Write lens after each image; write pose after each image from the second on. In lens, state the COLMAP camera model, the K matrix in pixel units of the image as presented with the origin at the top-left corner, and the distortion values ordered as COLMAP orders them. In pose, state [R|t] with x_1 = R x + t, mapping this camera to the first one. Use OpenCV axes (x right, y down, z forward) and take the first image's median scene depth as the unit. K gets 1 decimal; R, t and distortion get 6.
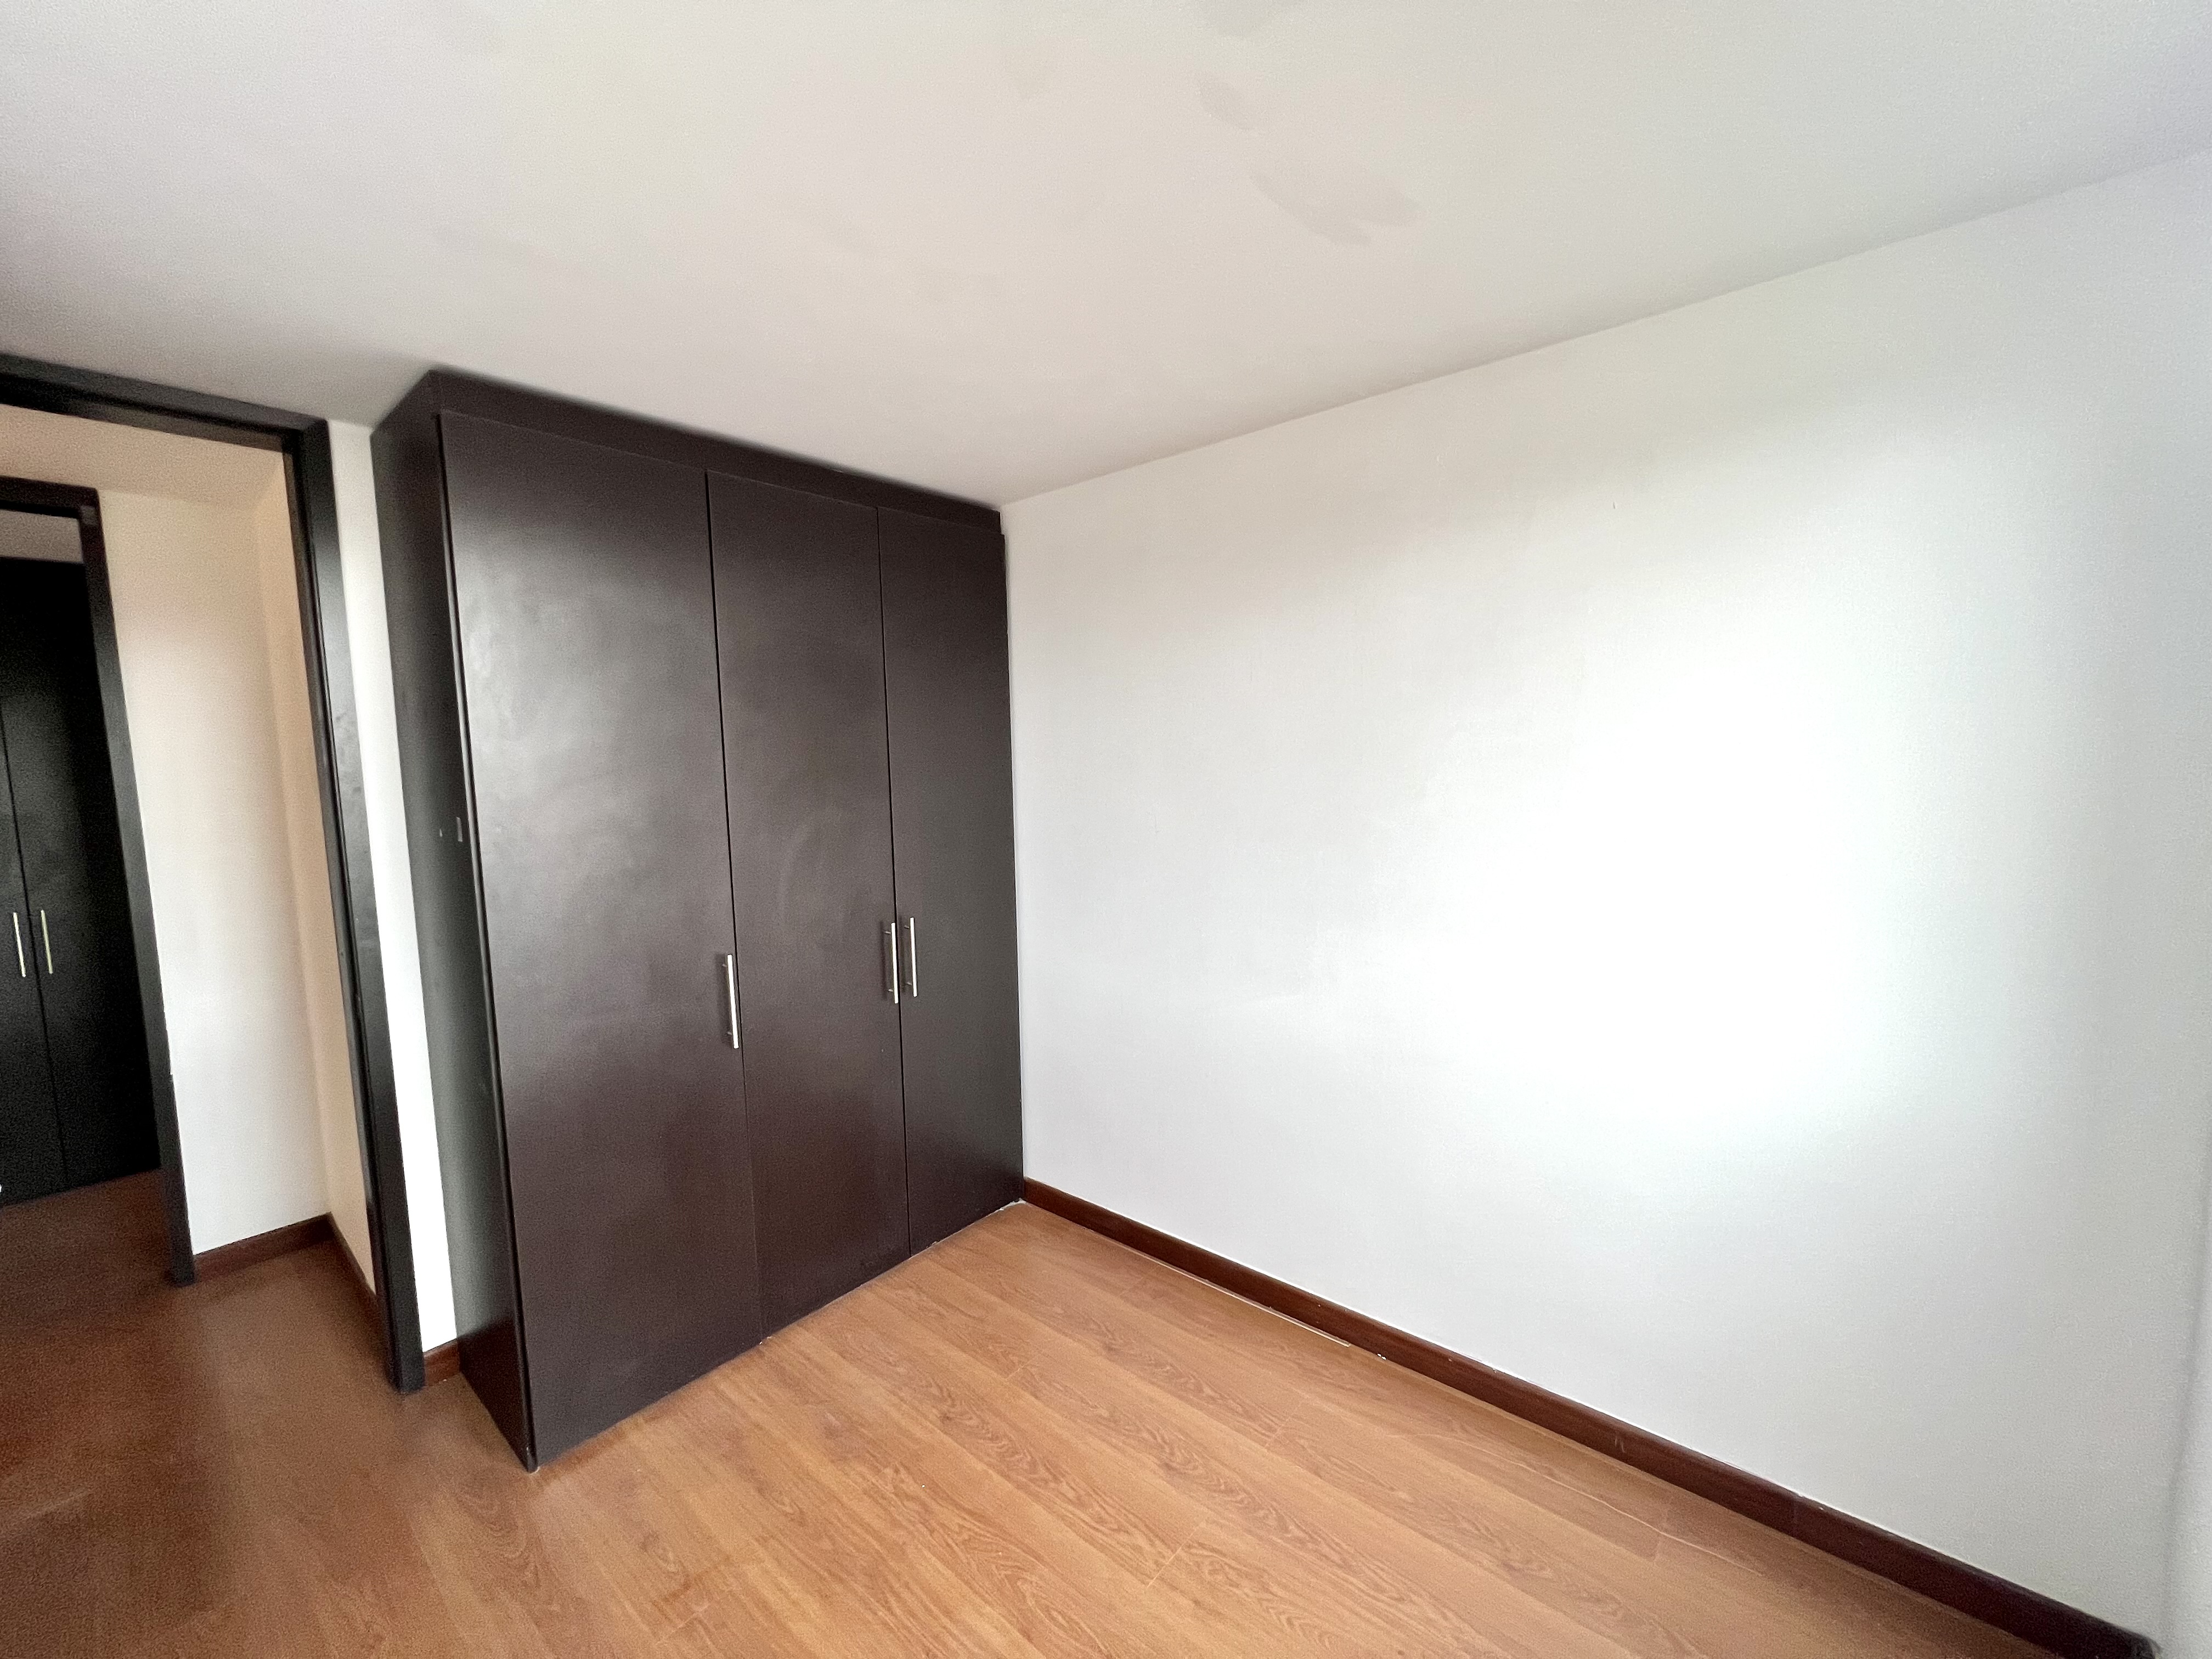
lens RADIAL K [[882.6, 0, 1102.8], [0, 882.6, 836.9], [0, 0, 1]] dist [-0.001021, 0.000425]
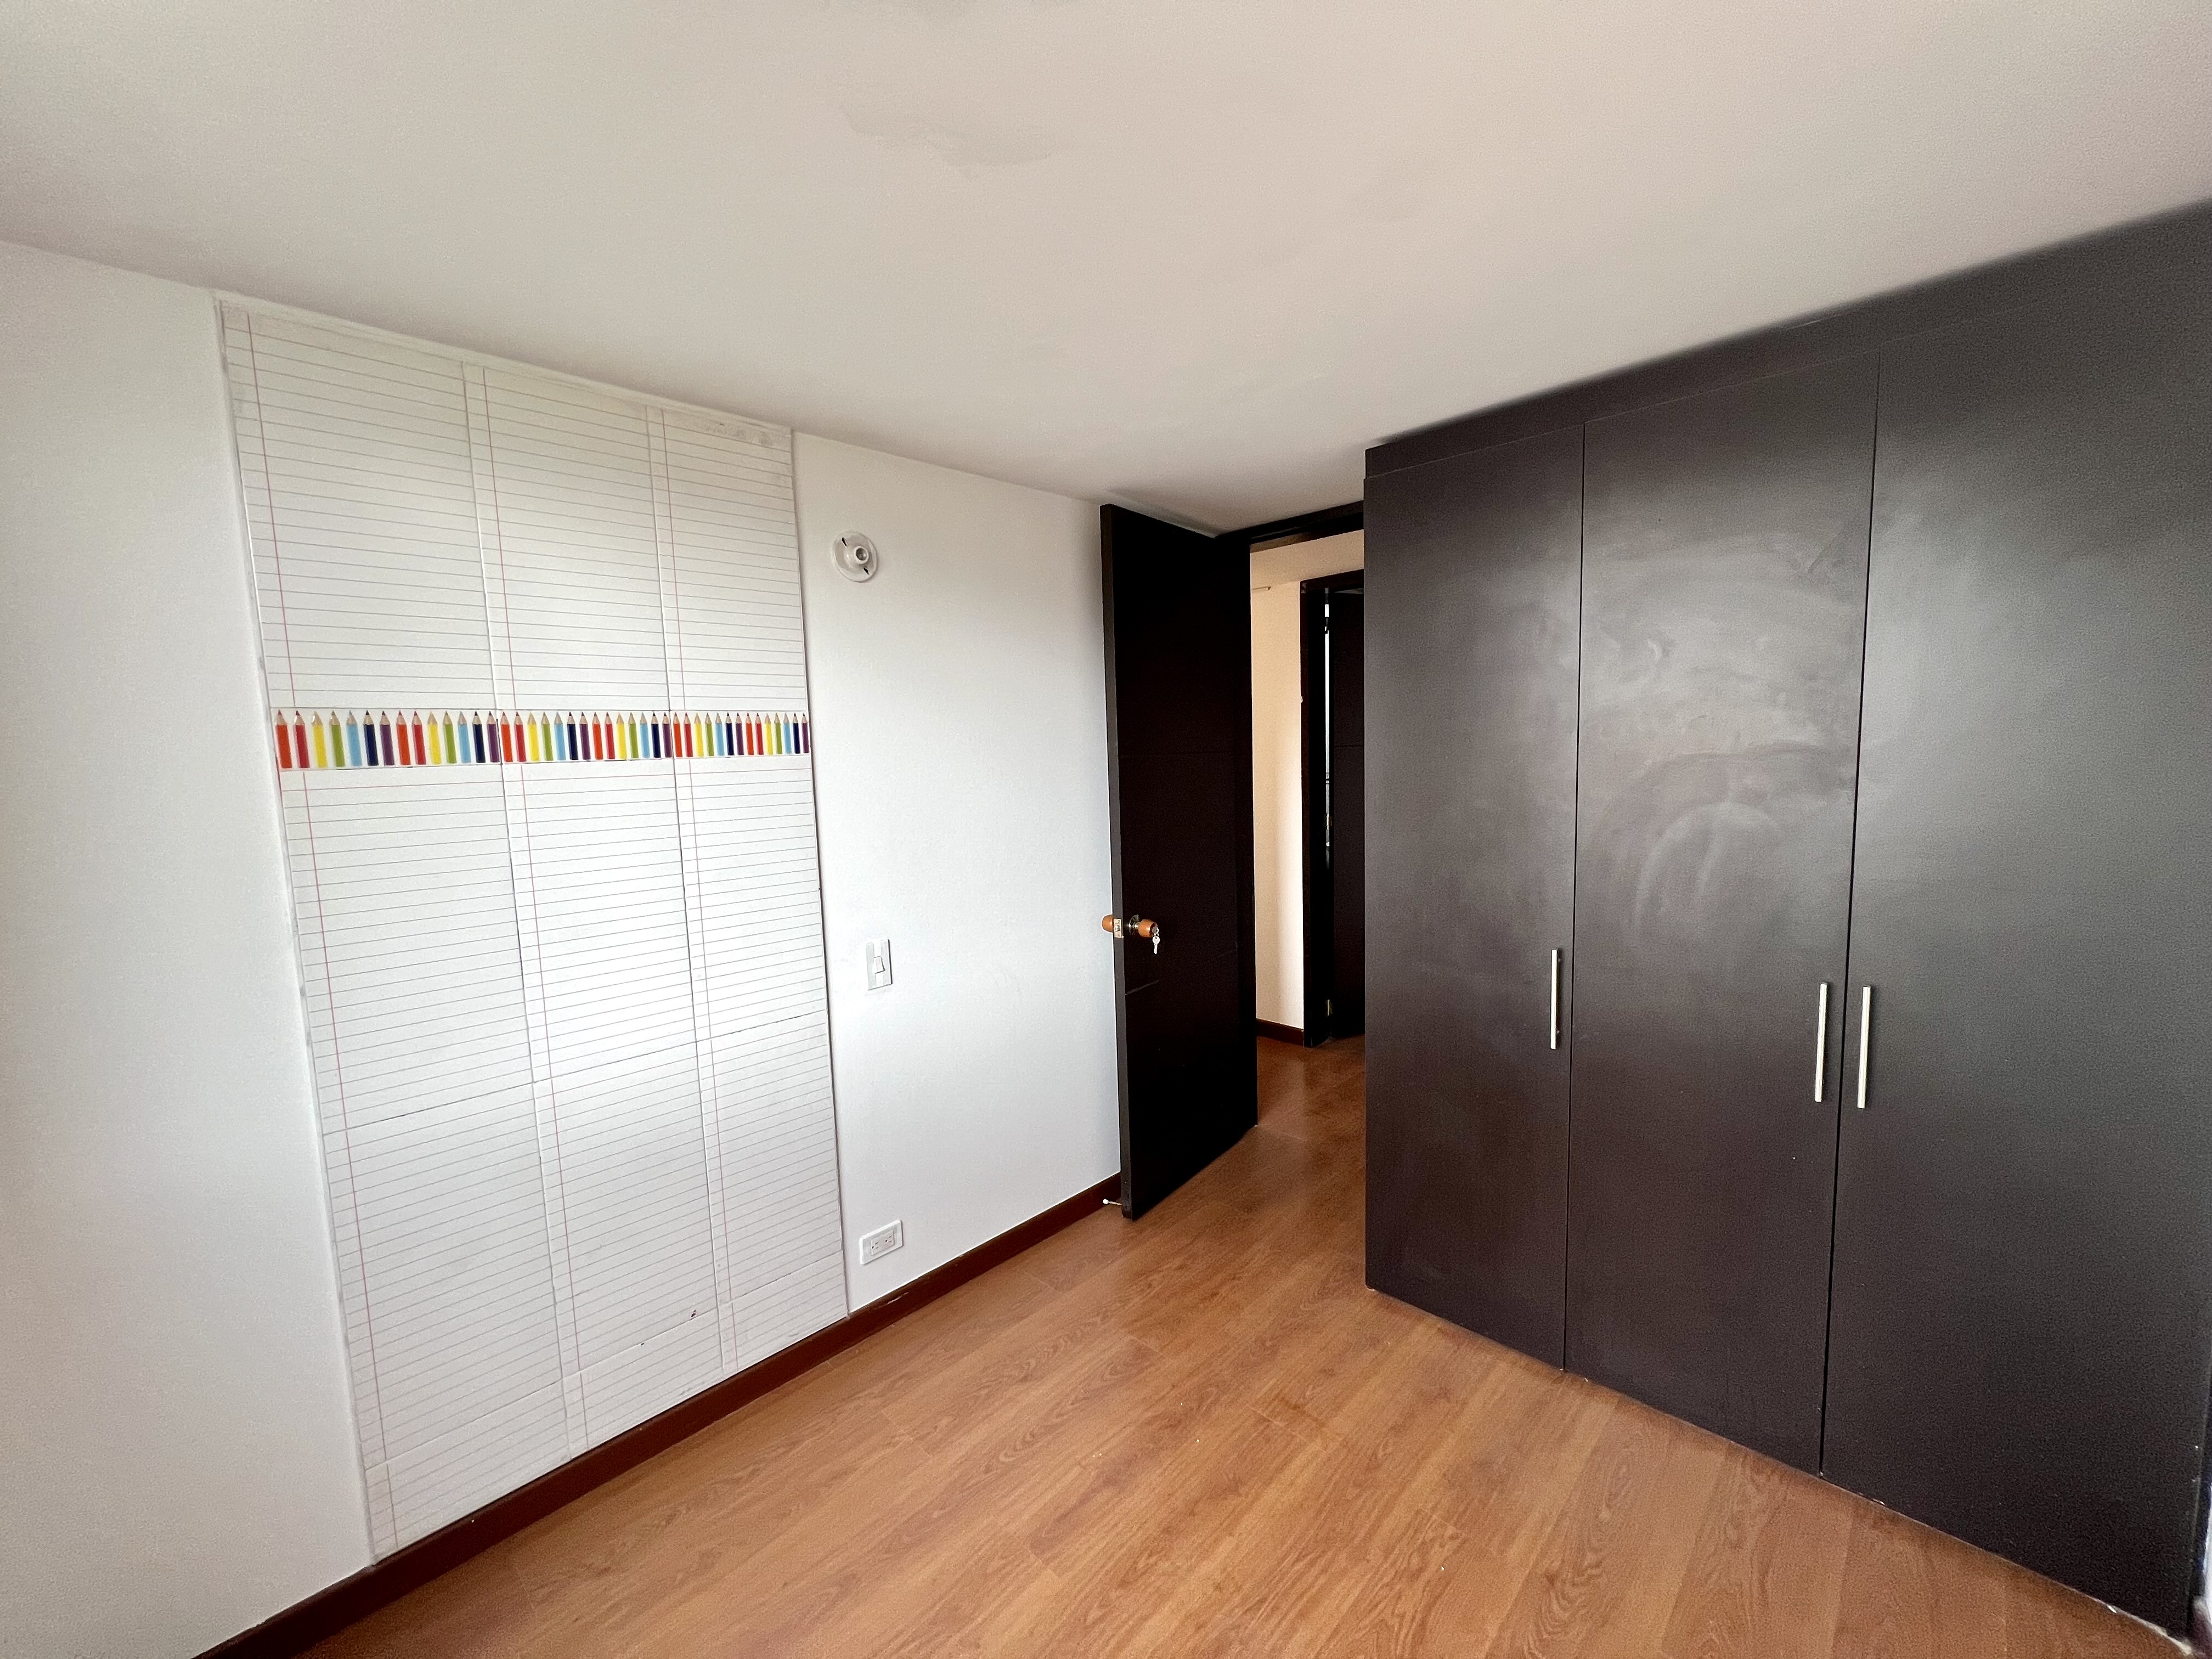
lens RADIAL K [[882.6, 0, 1102.8], [0, 882.6, 836.9], [0, 0, 1]] dist [-0.001021, 0.000425]
pose [[-0.070450, 0.129456, -0.989079, 0.632831], [-0.053486, 0.989626, 0.133337, -0.103992], [0.996080, 0.062296, -0.062795, 0.689446]]
